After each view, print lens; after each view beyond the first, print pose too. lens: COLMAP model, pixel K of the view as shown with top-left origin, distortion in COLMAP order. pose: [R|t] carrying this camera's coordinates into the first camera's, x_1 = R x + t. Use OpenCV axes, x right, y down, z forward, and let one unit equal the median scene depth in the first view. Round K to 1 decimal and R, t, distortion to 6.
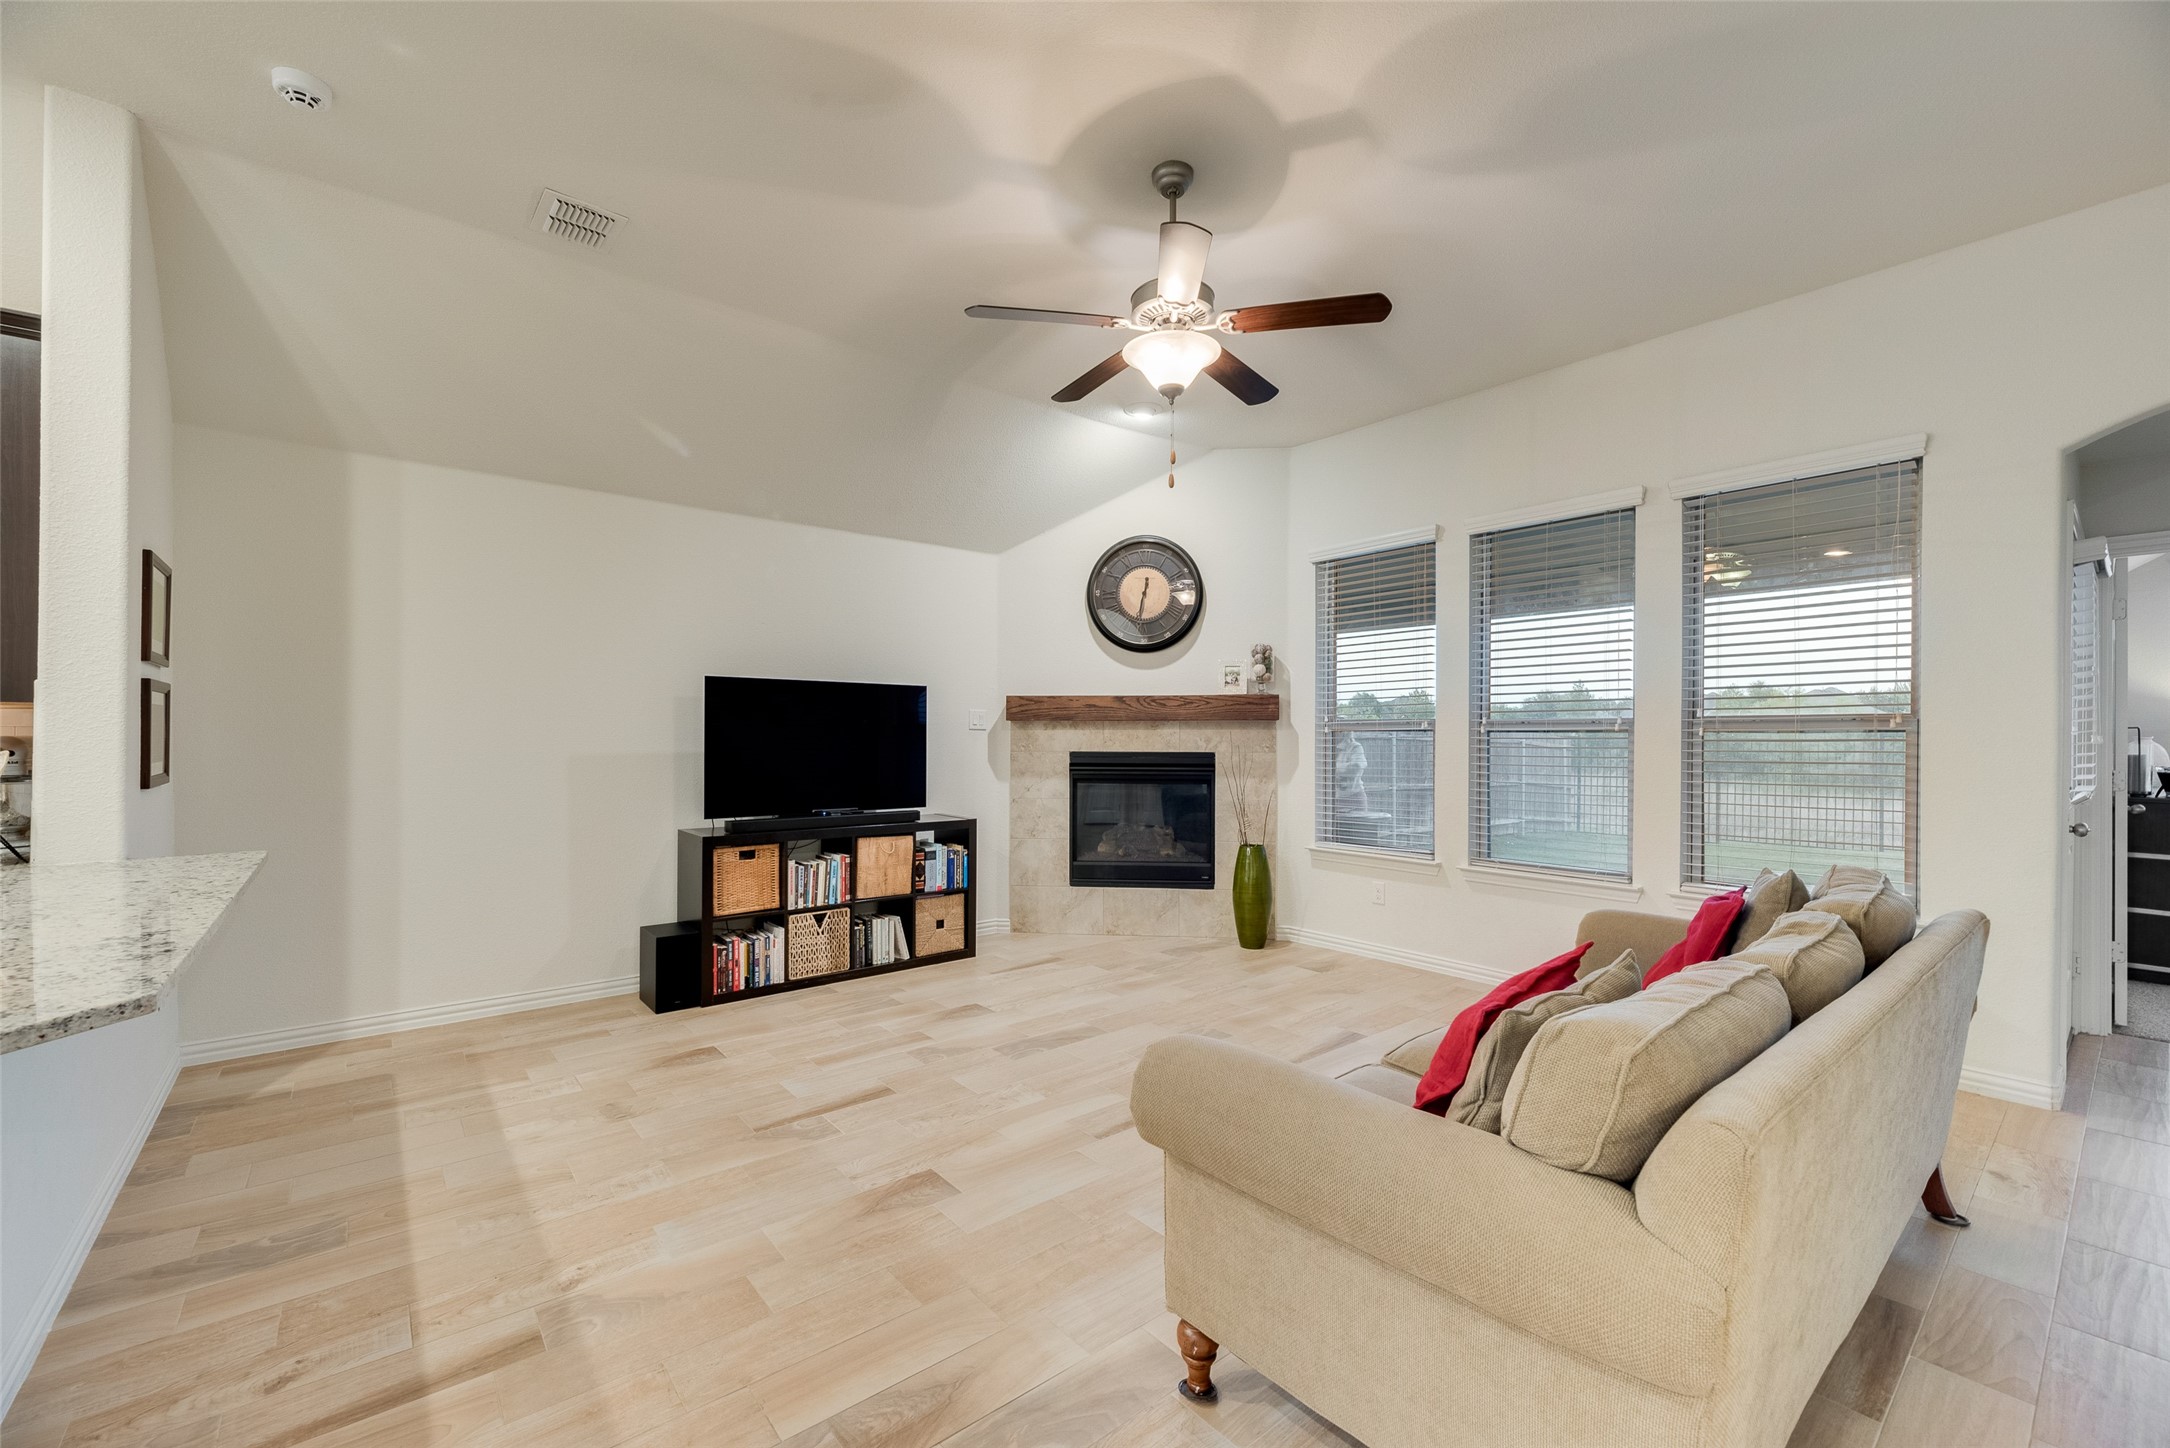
lens RADIAL K [[881.5, 0, 1091.1], [0, 881.5, 733.5], [0, 0, 1]] dist [-0.001926, 0.000139]
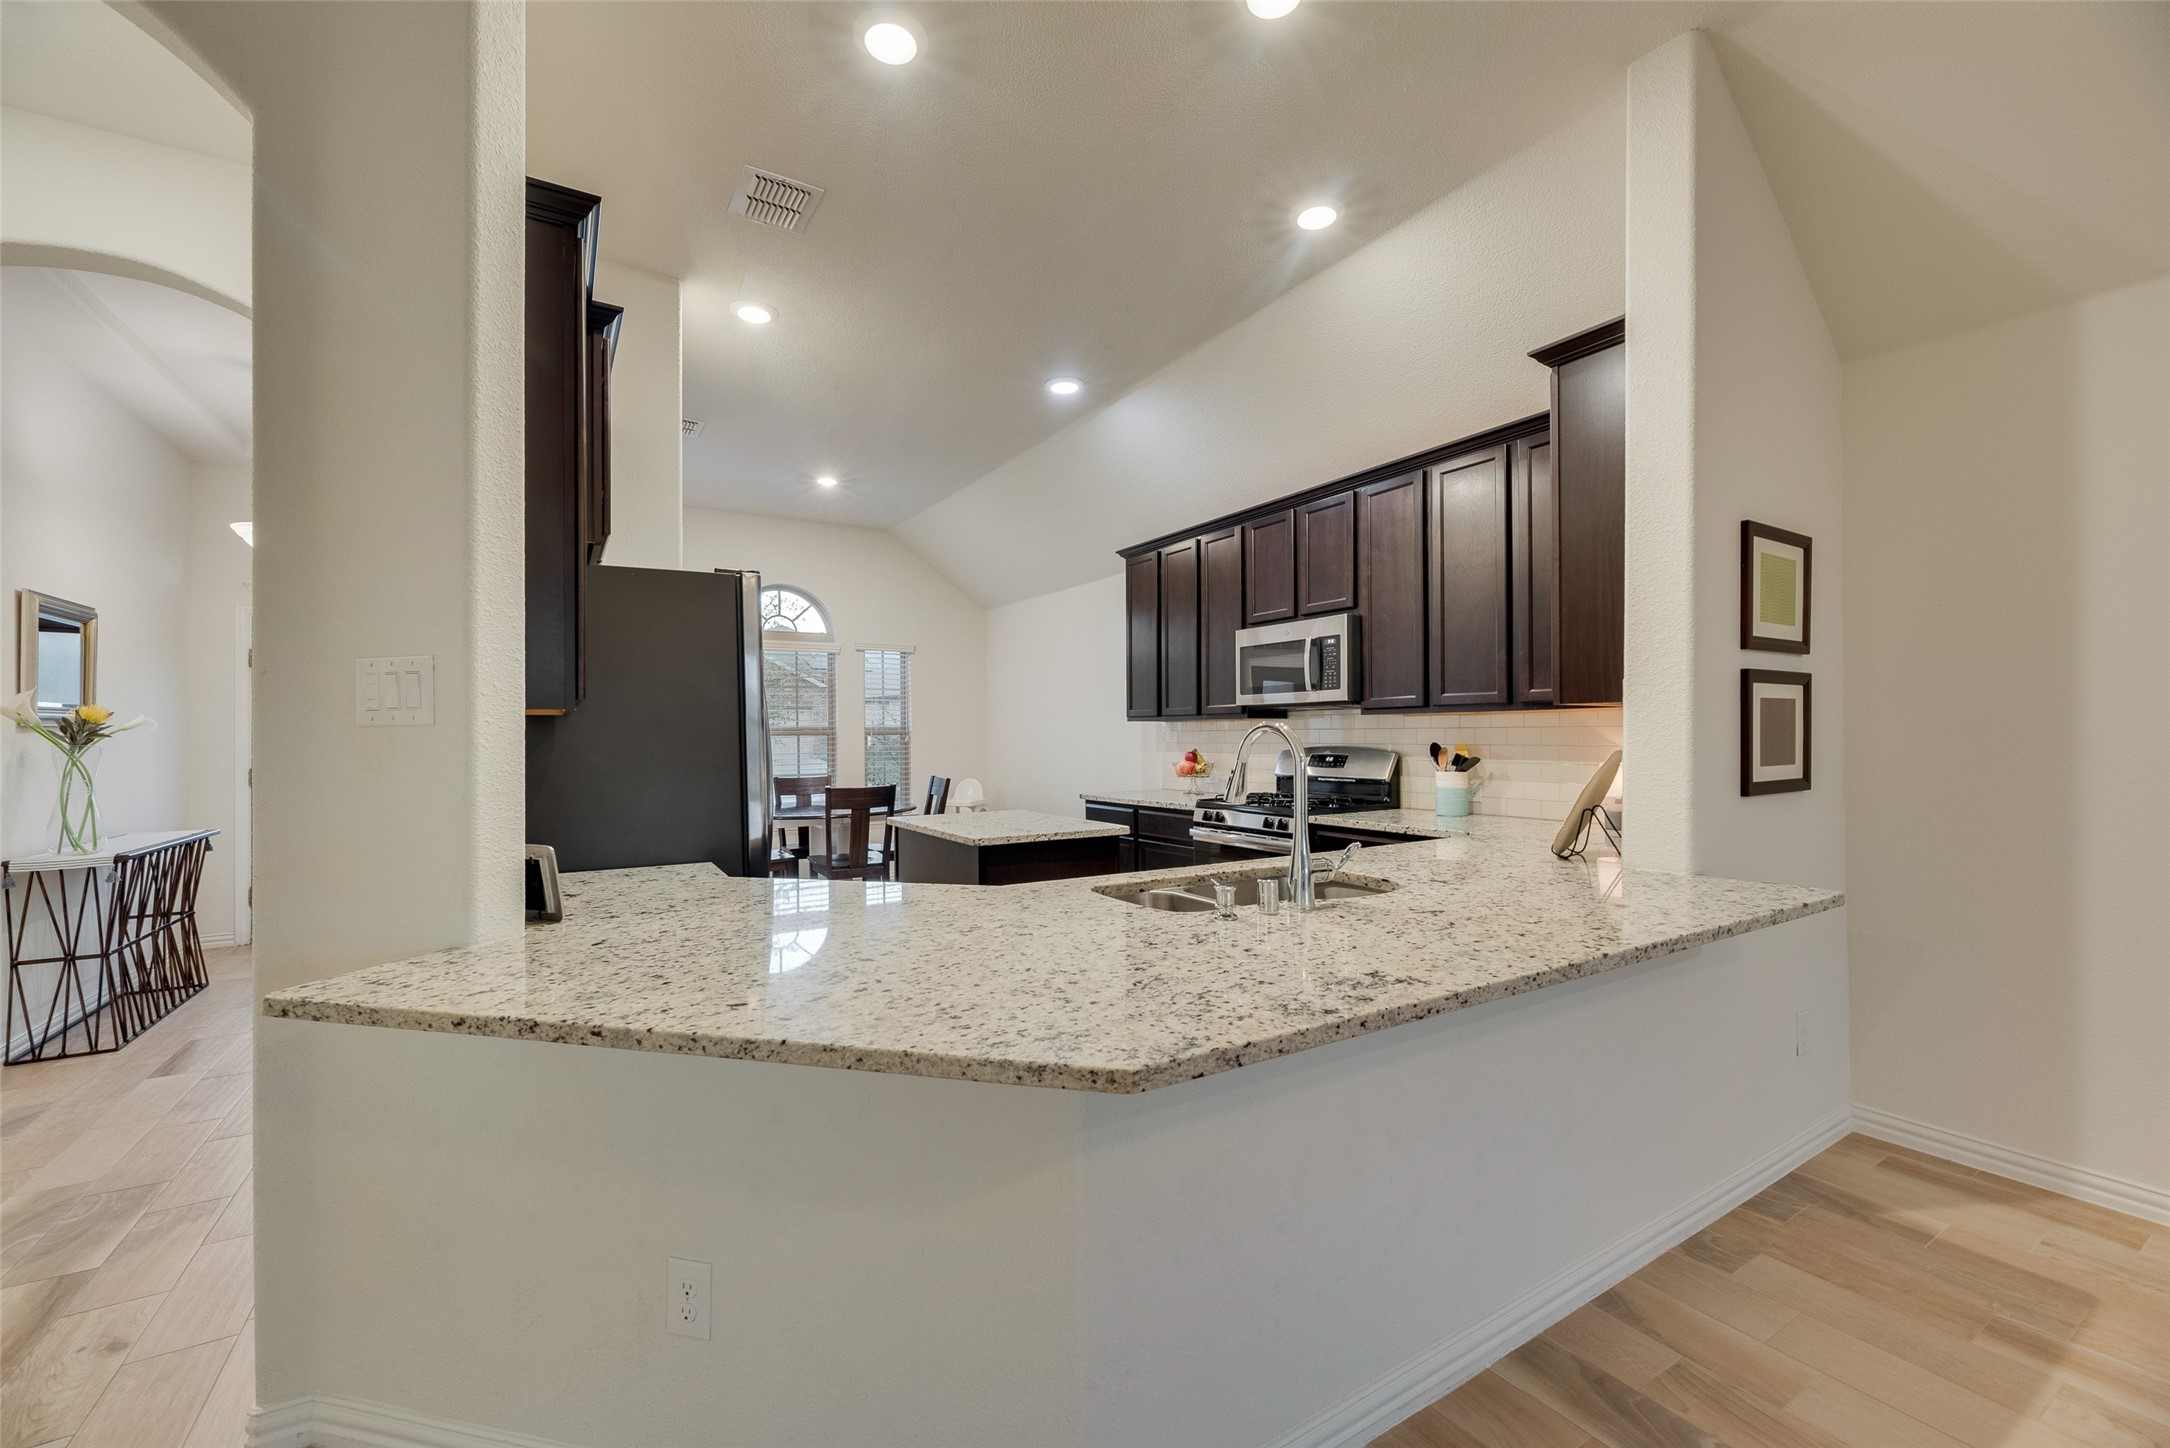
lens RADIAL K [[881.5, 0, 1091.1], [0, 881.5, 733.5], [0, 0, 1]] dist [-0.001926, 0.000139]
pose [[-0.133653, -0.001760, -0.991027, -0.103283], [0.004000, 0.999989, -0.002315, 0.000218], [0.991020, -0.004273, -0.133644, 0.379599]]
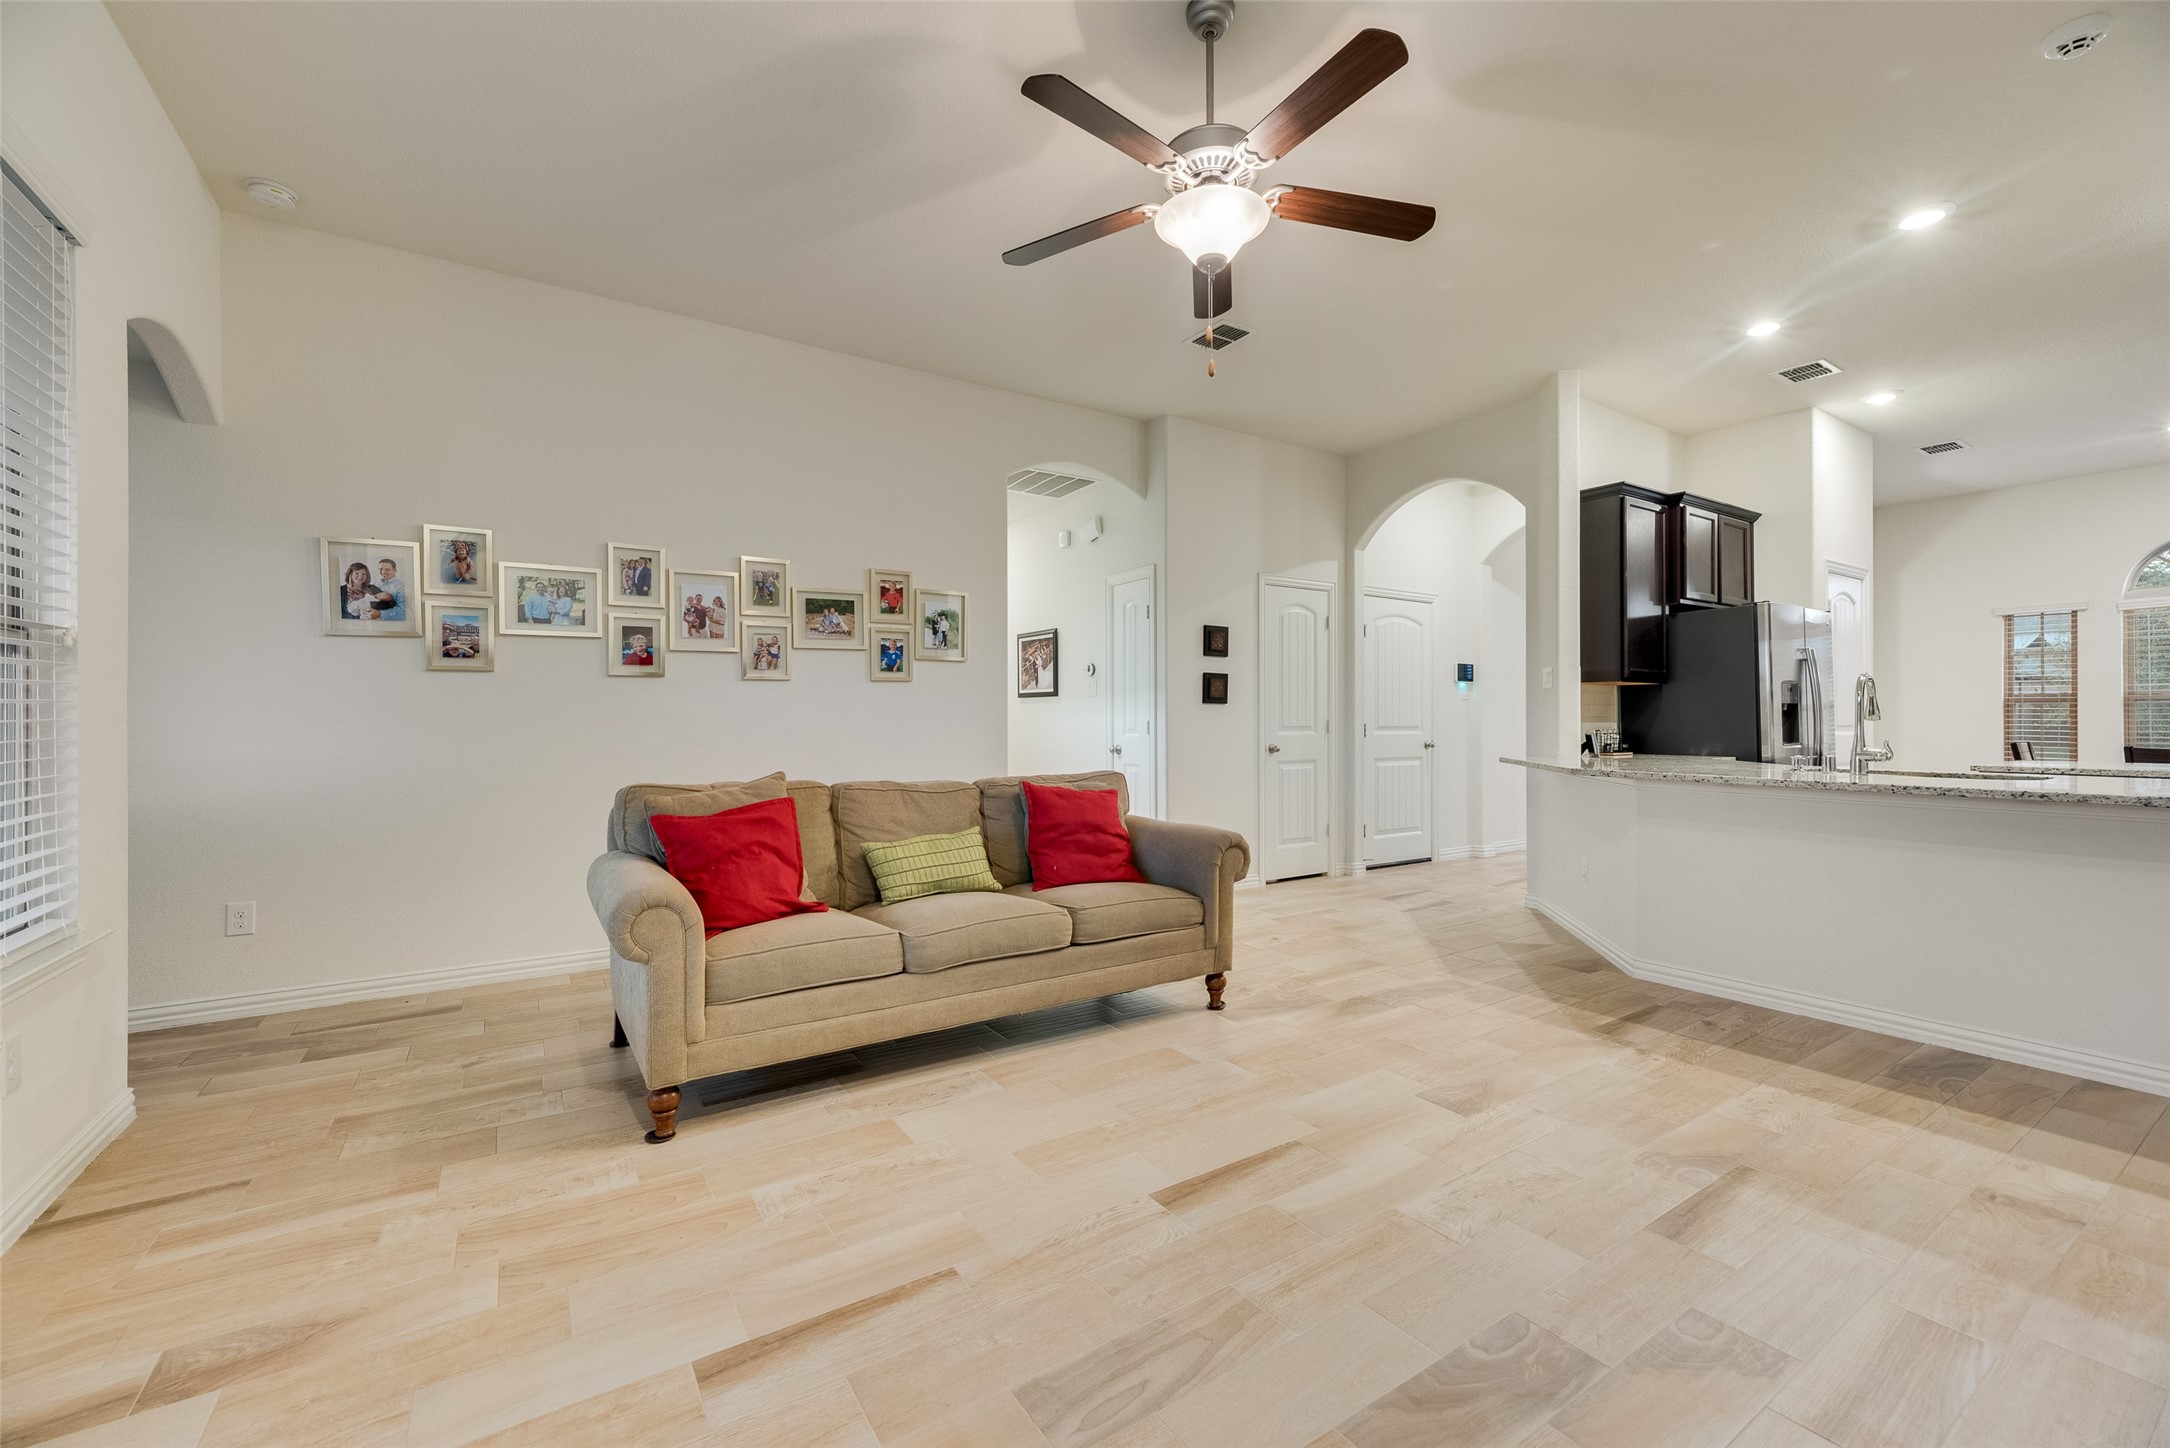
lens RADIAL K [[881.5, 0, 1091.1], [0, 881.5, 733.5], [0, 0, 1]] dist [-0.001926, 0.000139]
pose [[-0.993609, -0.003302, 0.112827, 0.089814], [-0.001605, 0.999884, 0.015130, 0.045896], [-0.112864, 0.014852, -0.993499, 1.498133]]
